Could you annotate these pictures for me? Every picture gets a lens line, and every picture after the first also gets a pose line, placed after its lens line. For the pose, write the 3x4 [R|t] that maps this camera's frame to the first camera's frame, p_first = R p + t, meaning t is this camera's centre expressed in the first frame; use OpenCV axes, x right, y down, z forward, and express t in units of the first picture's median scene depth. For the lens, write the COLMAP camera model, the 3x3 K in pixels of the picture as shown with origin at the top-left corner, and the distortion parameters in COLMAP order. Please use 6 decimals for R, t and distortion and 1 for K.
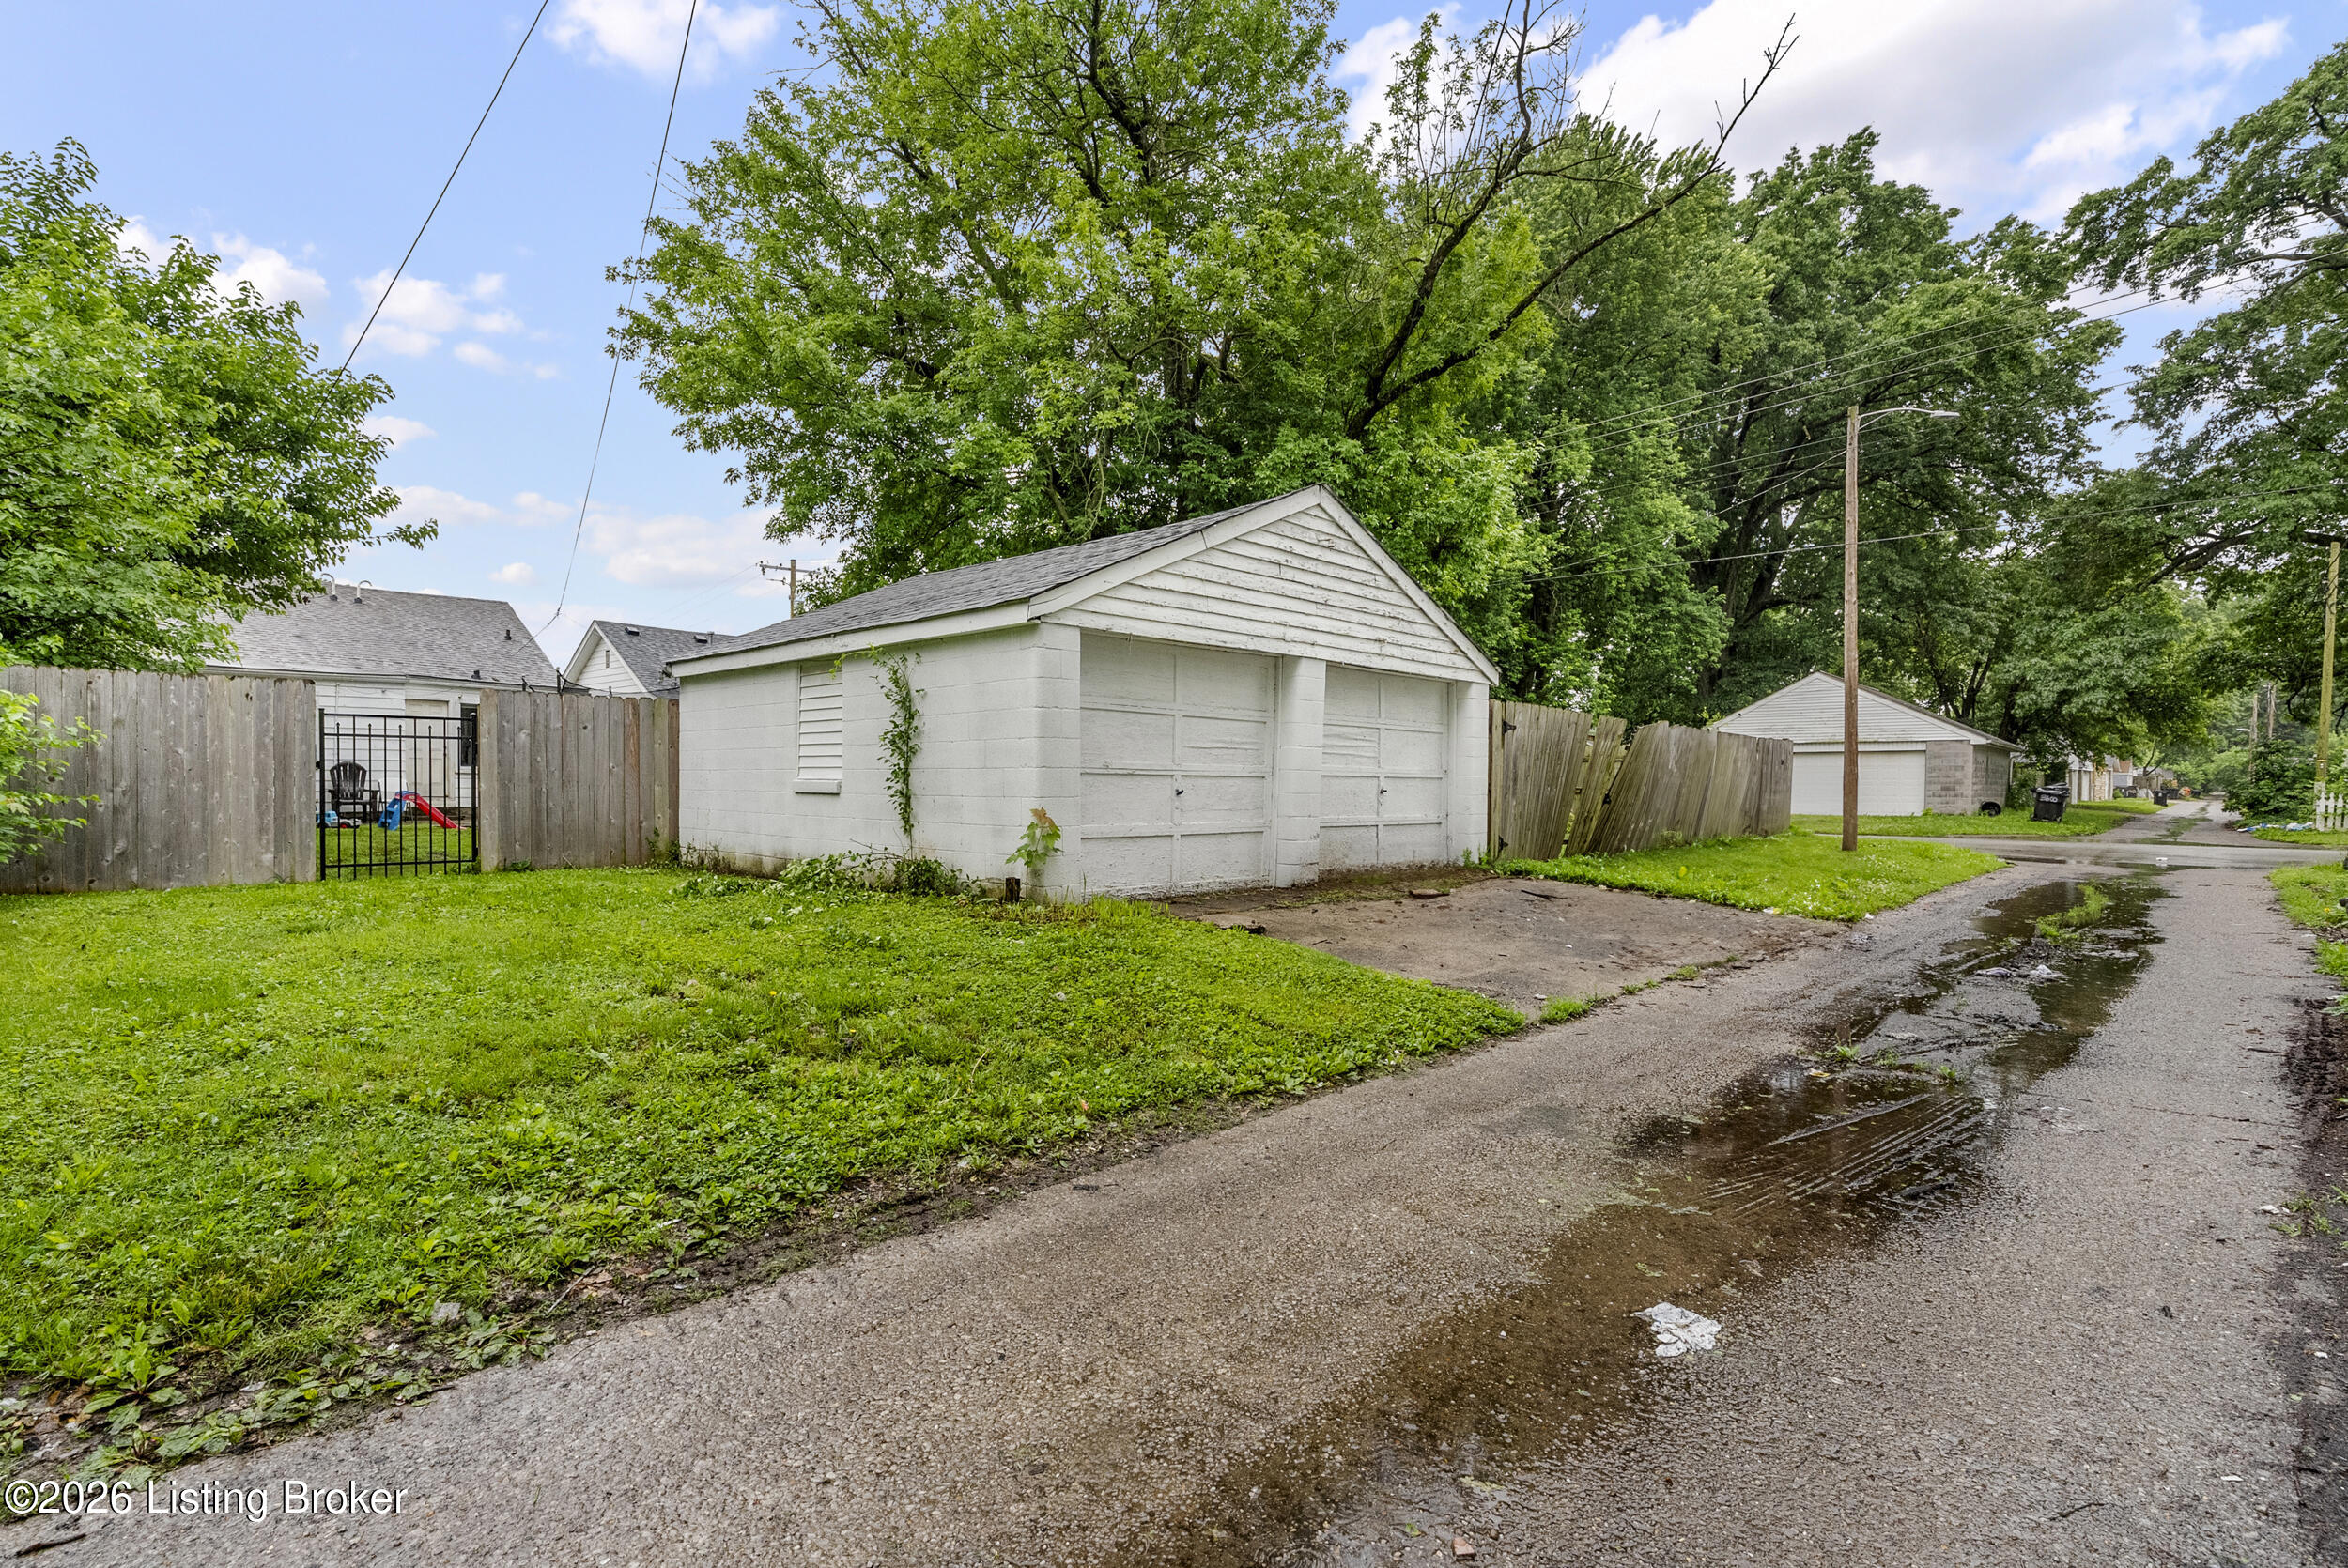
lens RADIAL K [[1075.3, 0, 1172.8], [0, 1075.3, 785.1], [0, 0, 1]] dist [-0.000487, 0.000195]
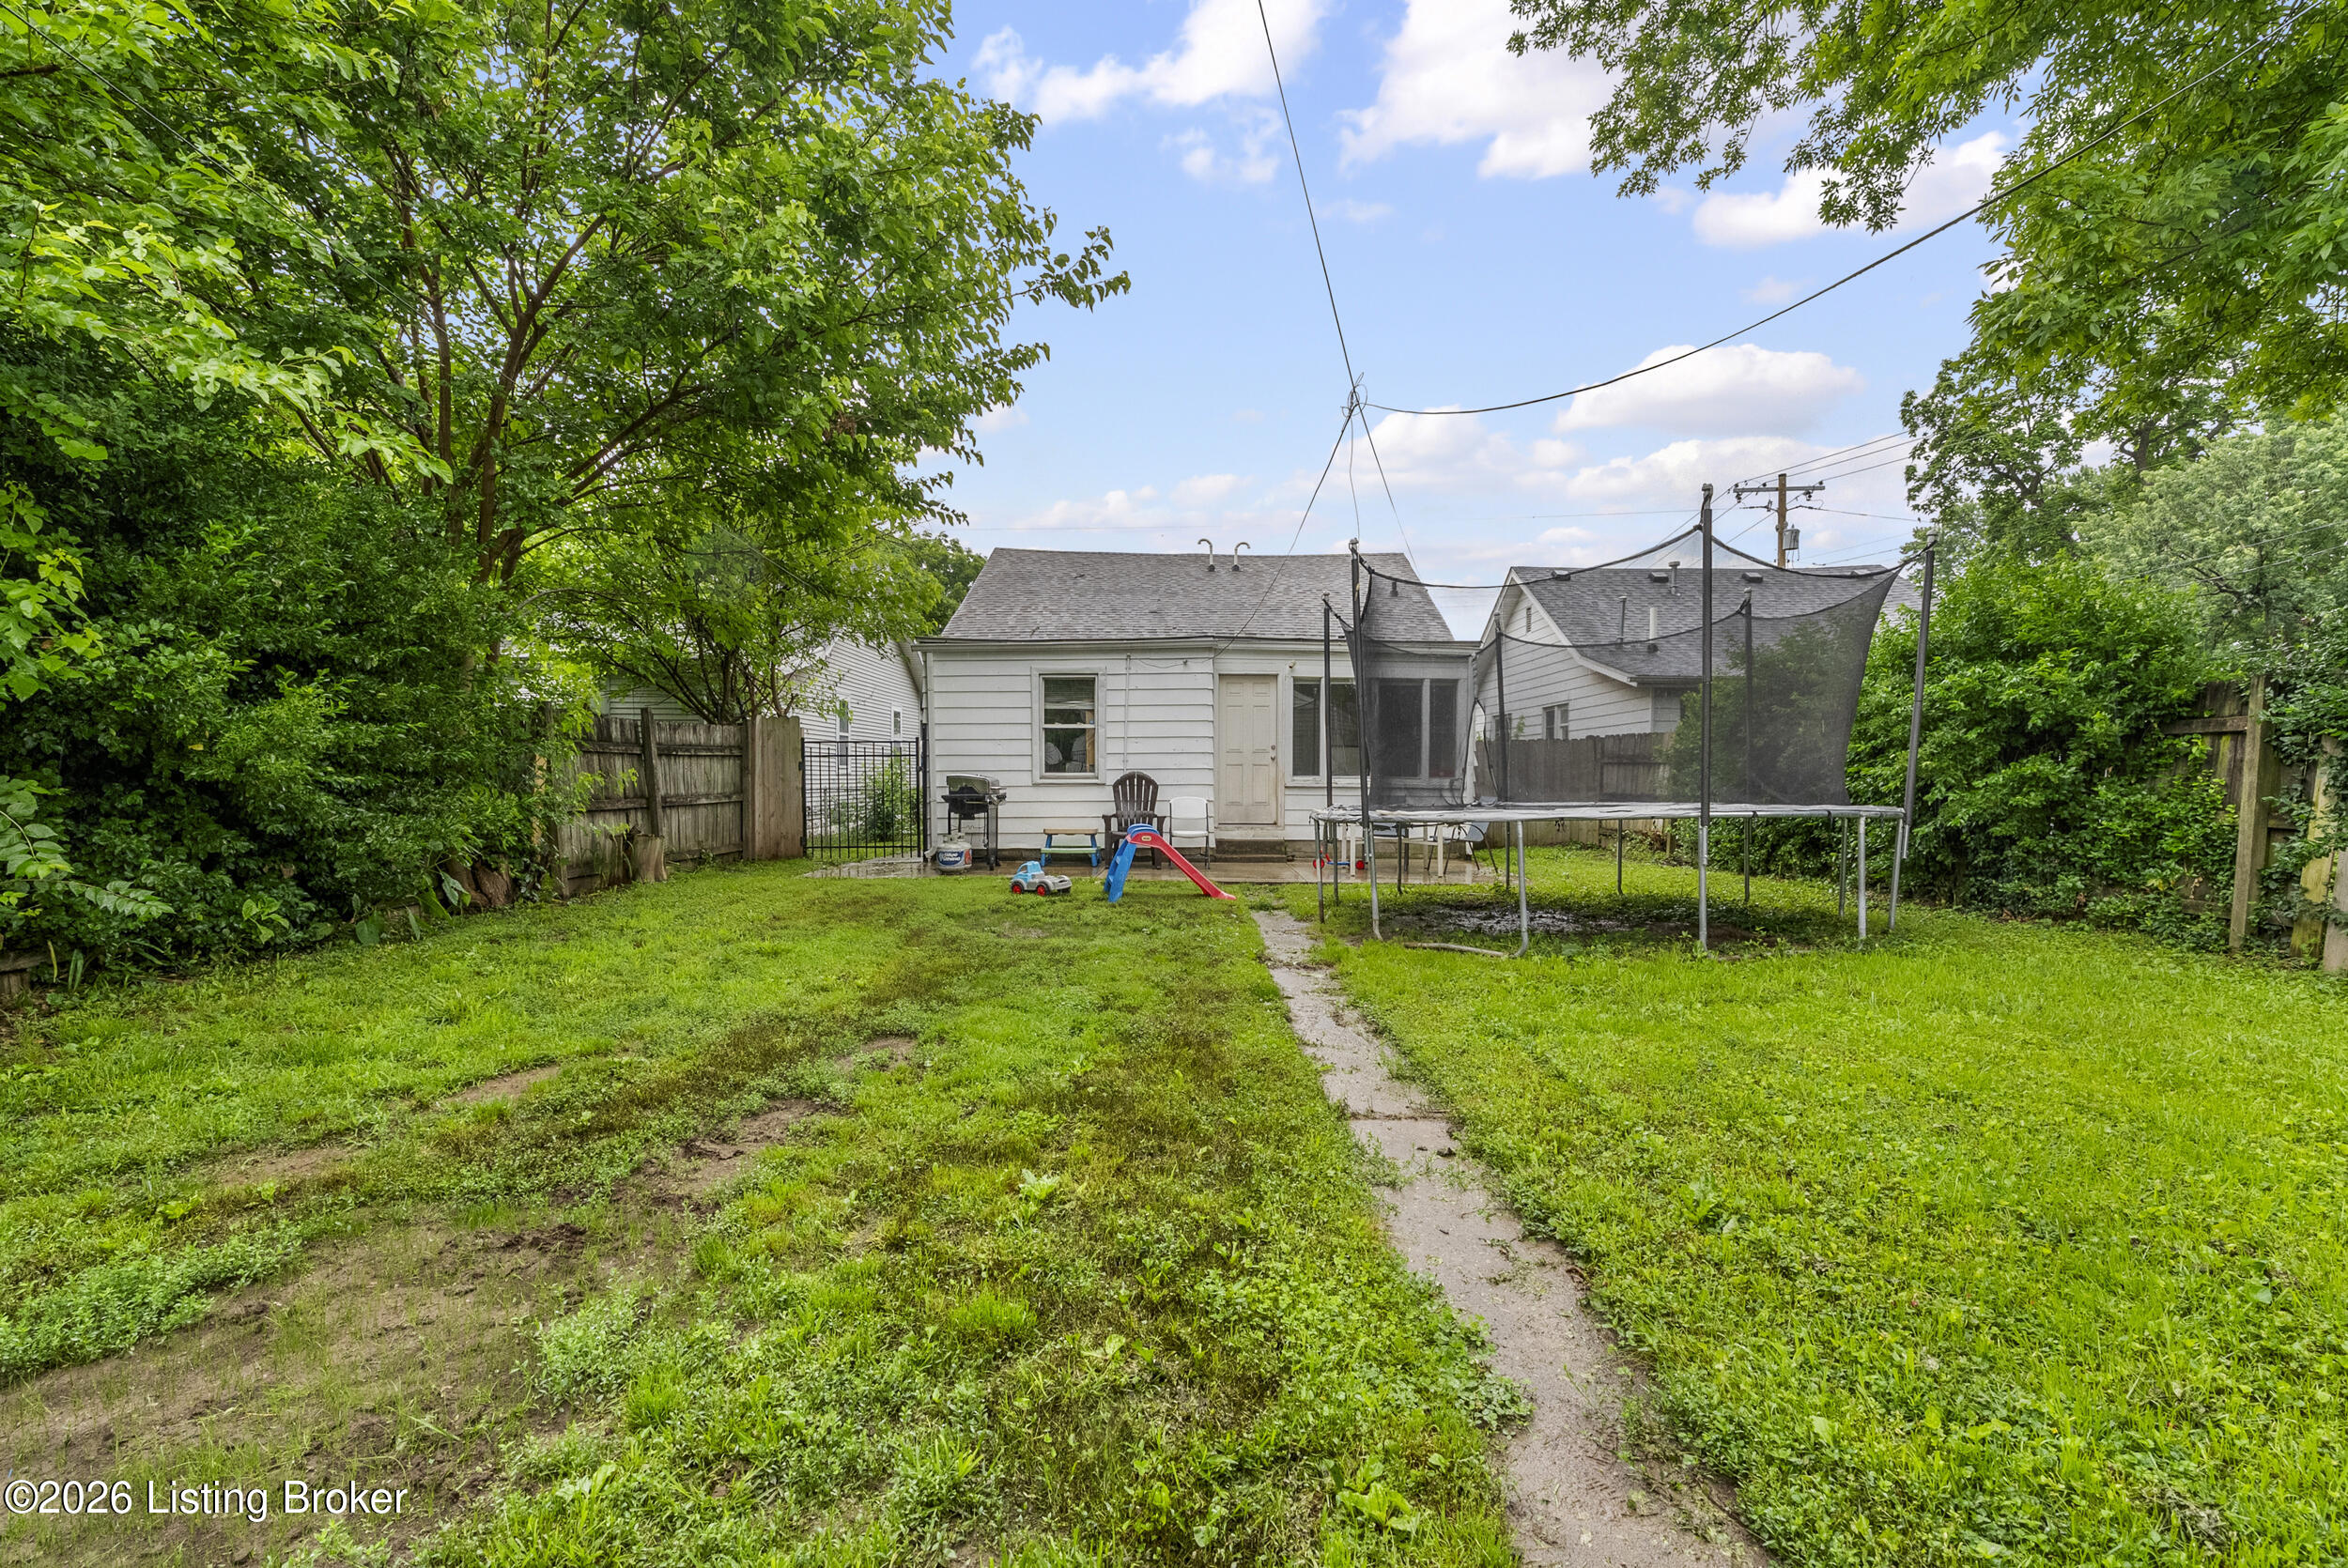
lens RADIAL K [[1075.3, 0, 1174.0], [0, 1075.3, 781.5], [0, 0, 1]] dist [-0.000487, 0.000195]
pose [[0.677086, -0.003545, -0.735896, -0.161002], [0.003347, 0.999993, -0.001738, -0.008975], [0.735896, -0.001286, 0.677093, 0.345104]]
